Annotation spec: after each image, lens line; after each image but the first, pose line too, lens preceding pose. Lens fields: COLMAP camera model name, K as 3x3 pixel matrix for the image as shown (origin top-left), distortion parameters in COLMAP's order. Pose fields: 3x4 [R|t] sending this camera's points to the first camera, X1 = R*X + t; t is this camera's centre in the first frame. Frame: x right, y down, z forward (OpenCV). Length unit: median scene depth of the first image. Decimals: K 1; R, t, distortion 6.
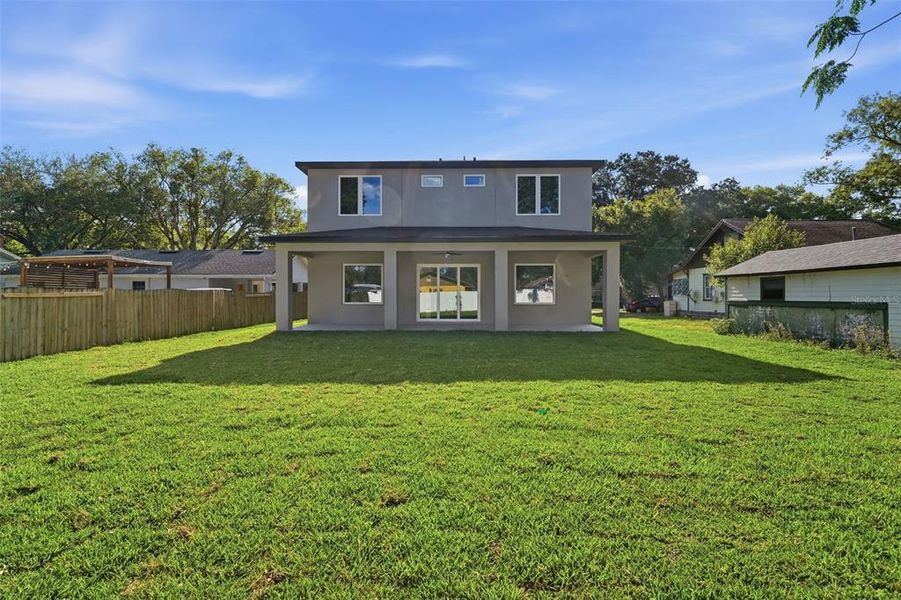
lens RADIAL K [[423.8, 0, 450.9], [0, 423.8, 292.4], [0, 0, 1]] dist [0.001377, -0.004377]
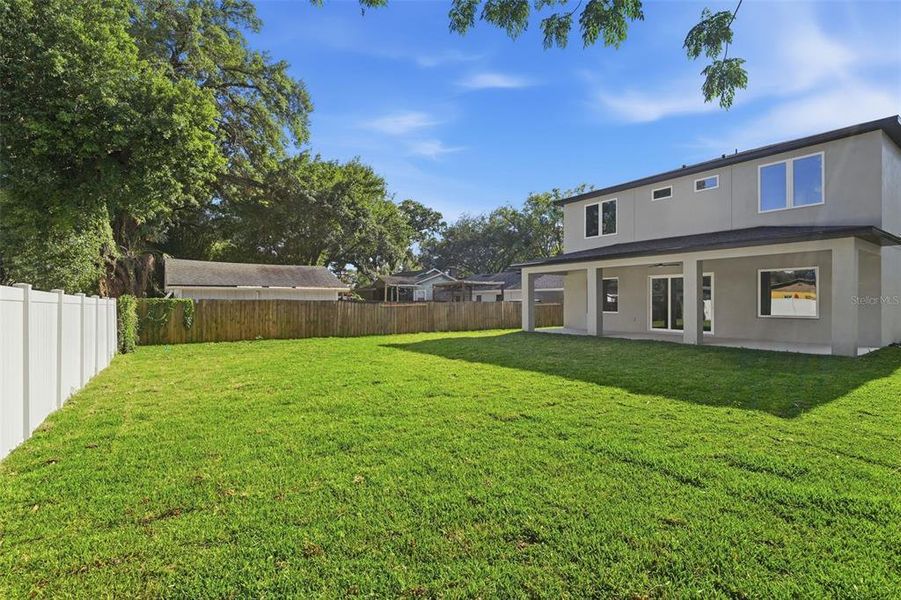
lens RADIAL K [[423.8, 0, 472.7], [0, 423.8, 301.4], [0, 0, 1]] dist [0.001377, -0.004377]
pose [[0.627523, -0.002440, -0.778594, 0.506956], [0.003869, 0.999993, -0.000015, -0.006017], [0.778589, -0.003003, 0.627528, 0.007692]]
